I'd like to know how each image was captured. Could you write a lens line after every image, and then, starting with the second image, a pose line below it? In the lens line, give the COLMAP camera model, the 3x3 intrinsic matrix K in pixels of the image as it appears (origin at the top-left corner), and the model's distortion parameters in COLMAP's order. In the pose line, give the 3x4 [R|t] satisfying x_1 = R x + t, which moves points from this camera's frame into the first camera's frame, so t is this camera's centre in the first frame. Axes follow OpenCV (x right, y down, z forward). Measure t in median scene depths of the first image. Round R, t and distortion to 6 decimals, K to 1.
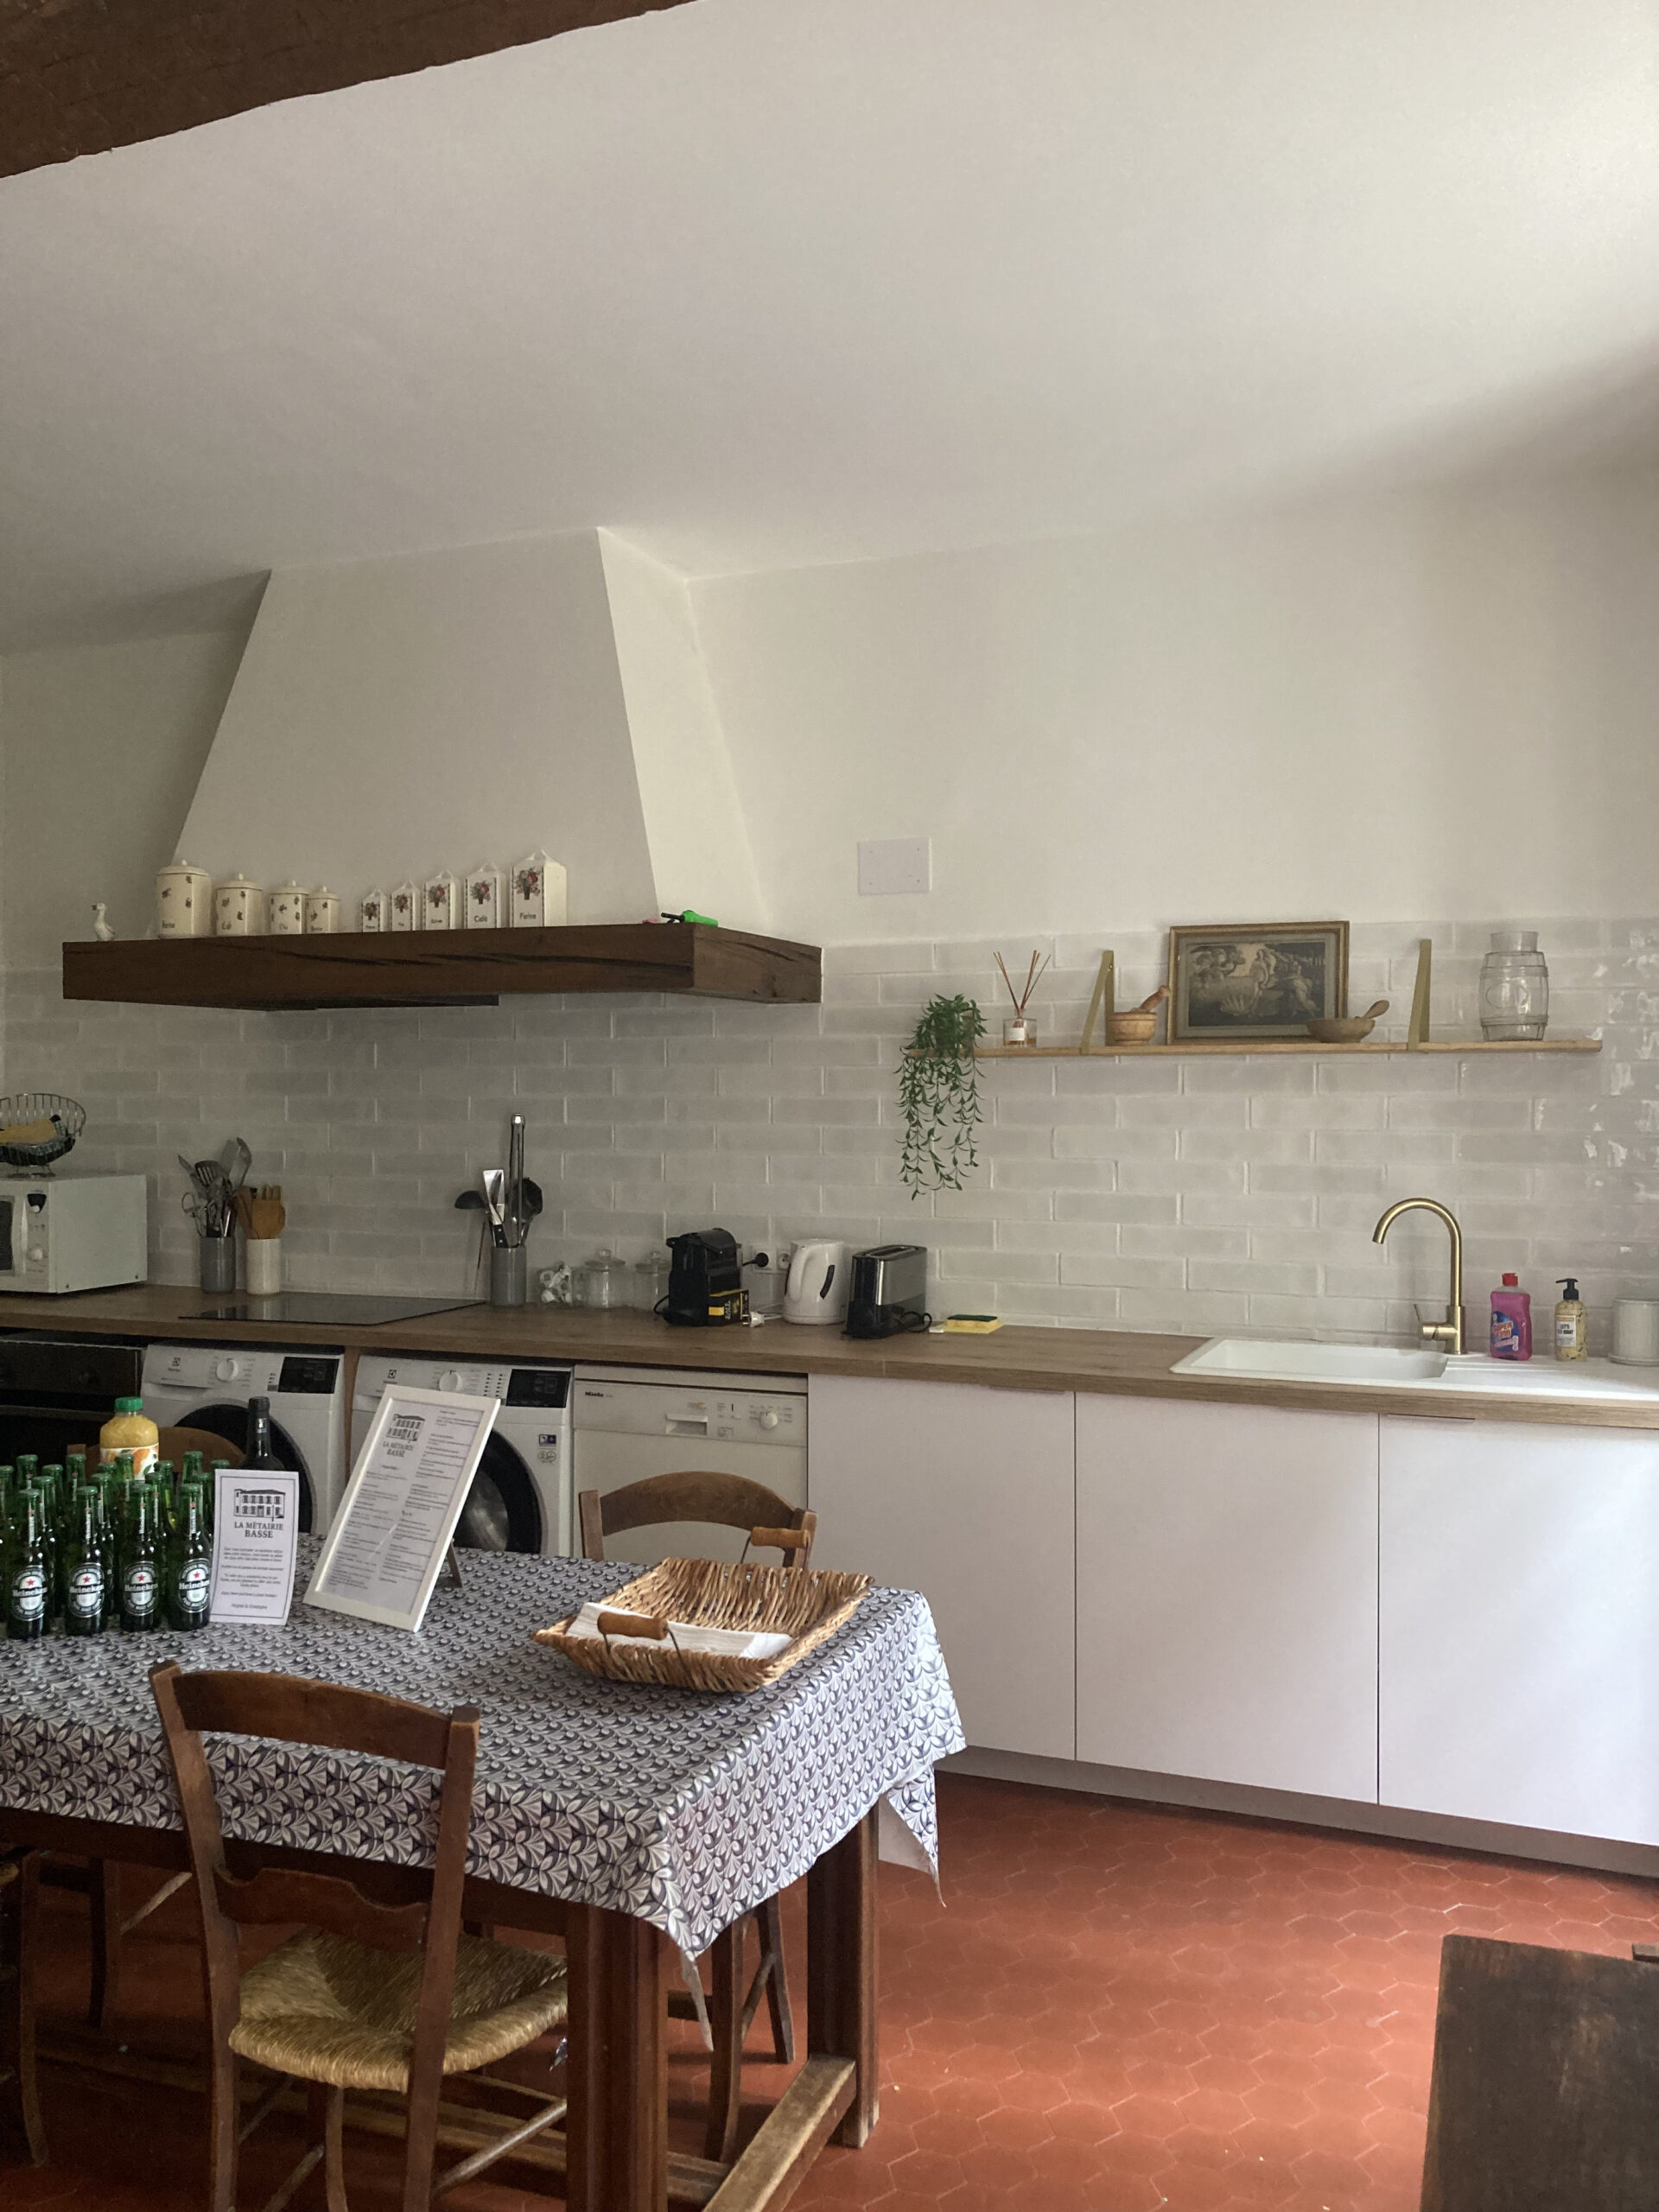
lens RADIAL K [[1780.0, 0, 824.8], [0, 1780.0, 1098.9], [0, 0, 1]] dist [0.012490, -0.000789]
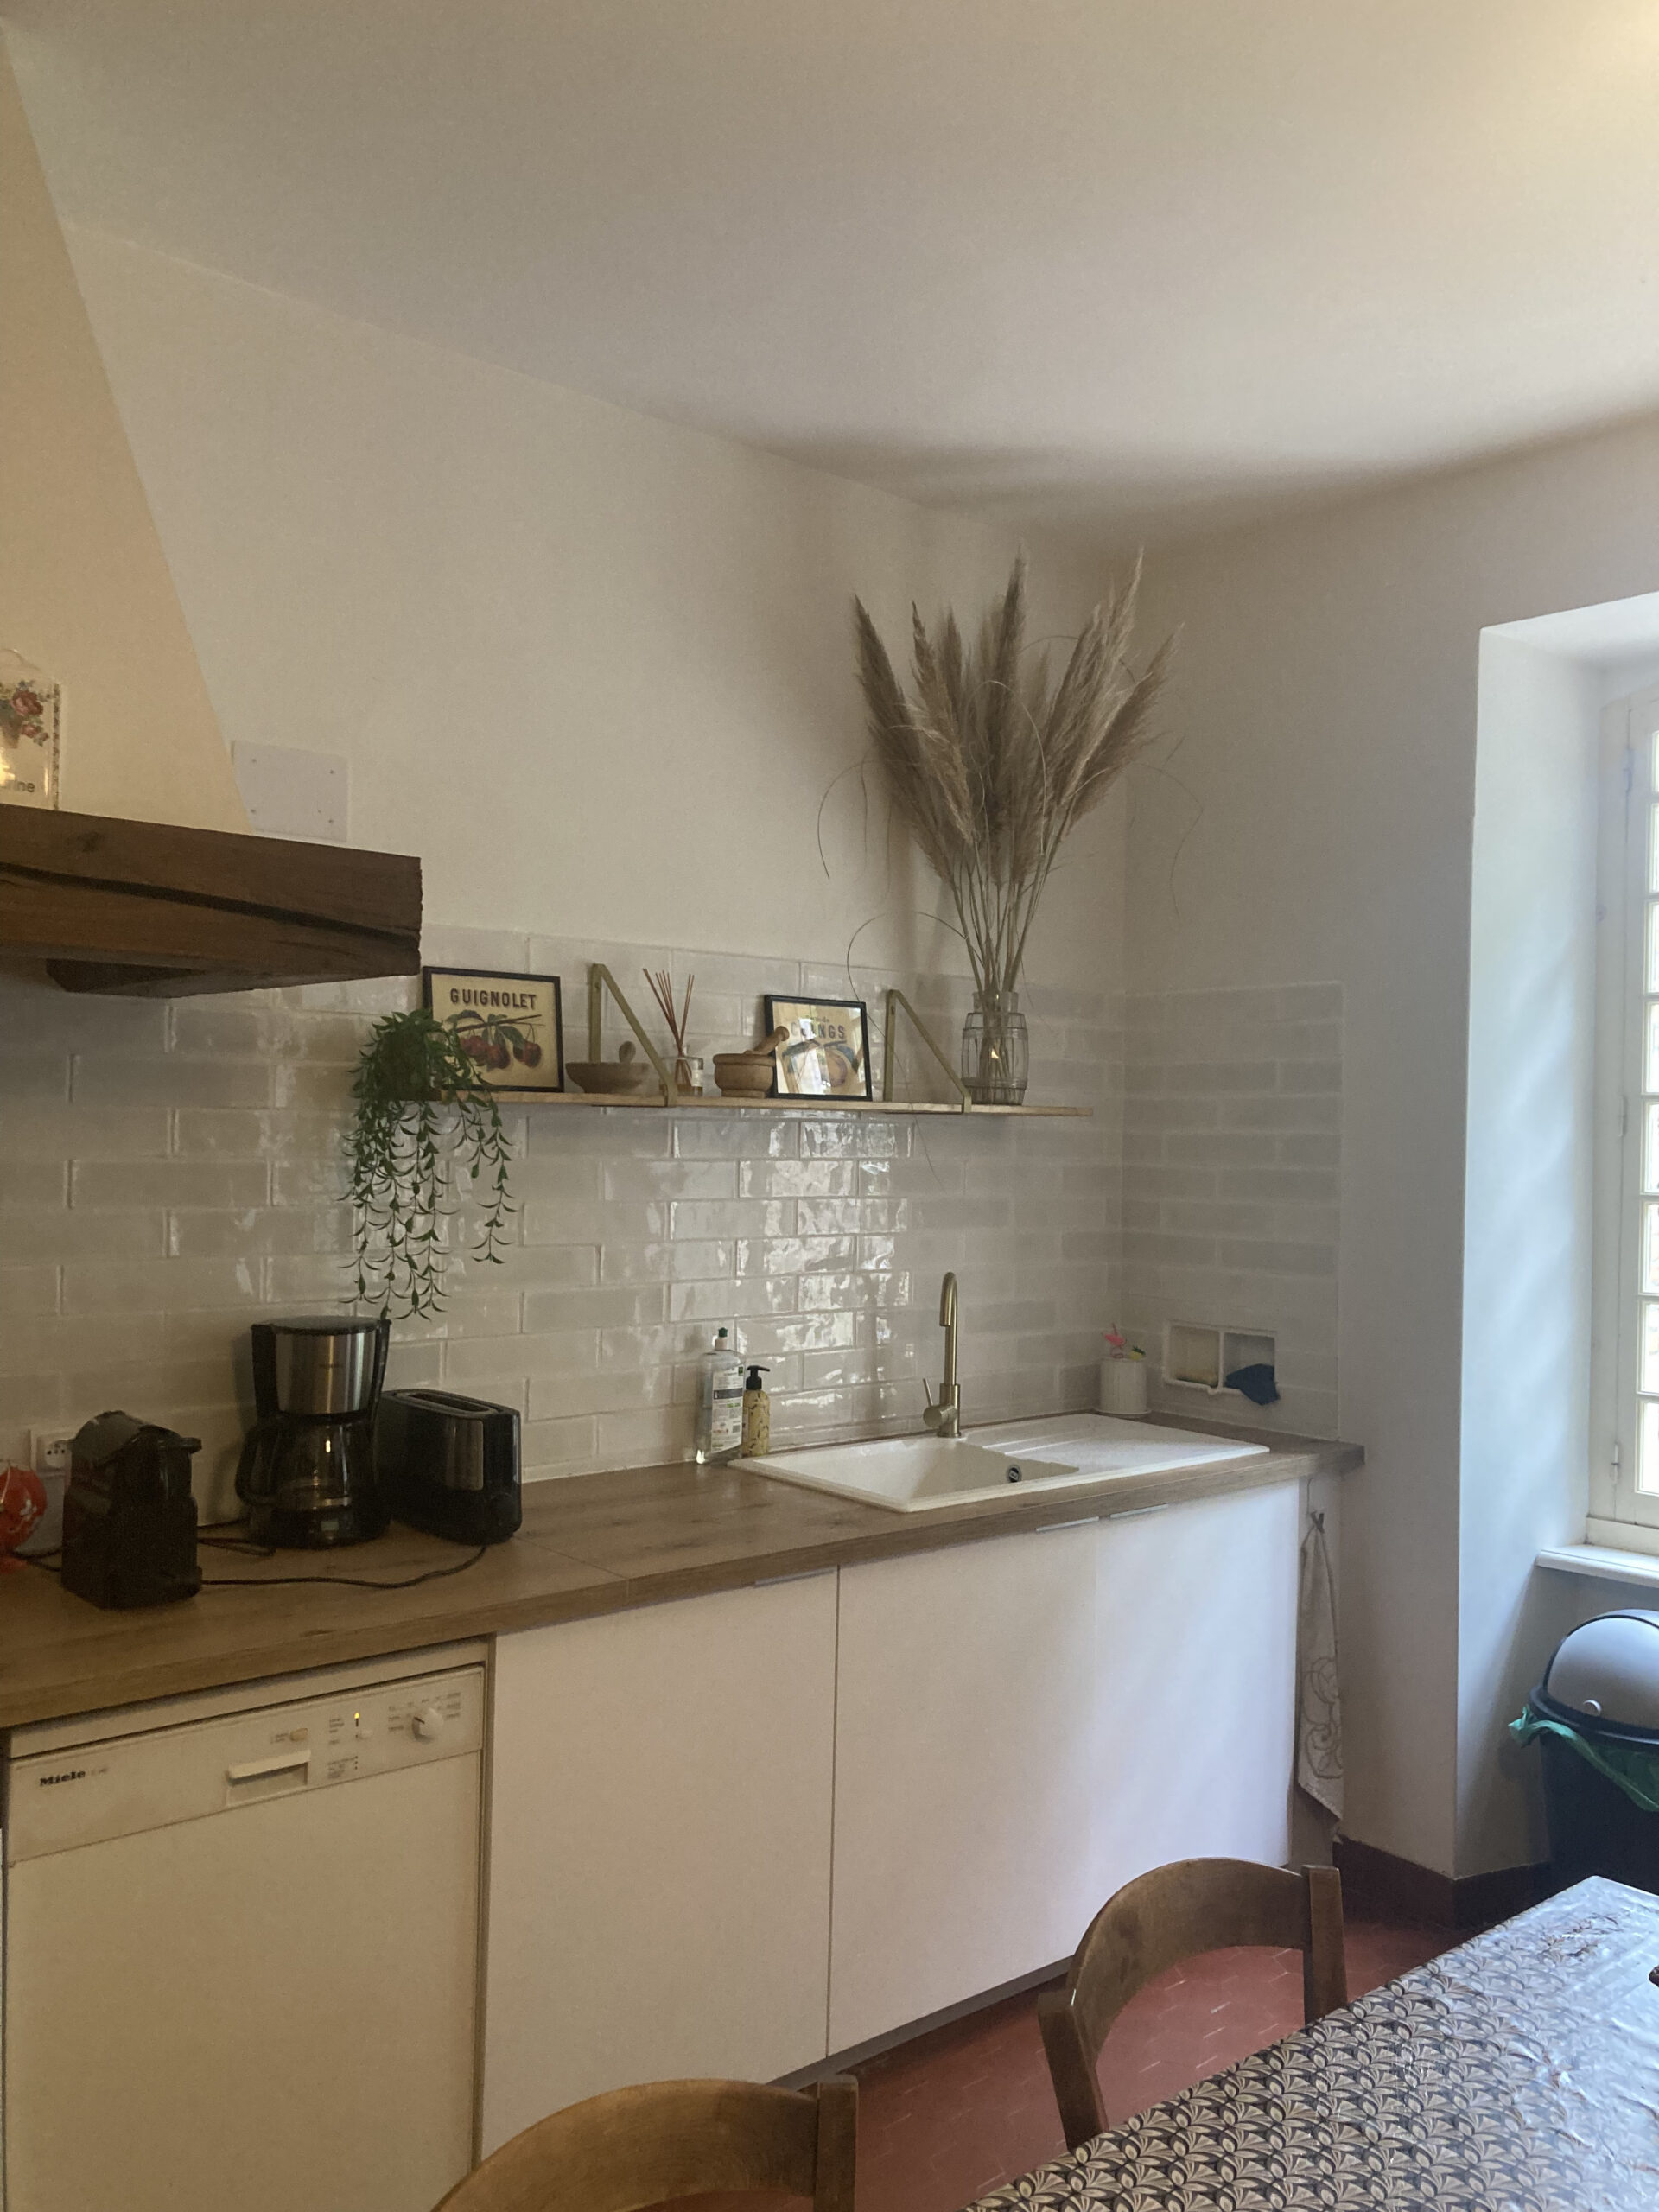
lens RADIAL K [[1780.0, 0, 828.4], [0, 1780.0, 1114.8], [0, 0, 1]] dist [0.012490, -0.000789]
pose [[0.460283, 0.014308, 0.887657, -0.486670], [-0.015682, 0.999845, -0.007985, -0.016594], [-0.887634, -0.010245, 0.460436, 0.605651]]
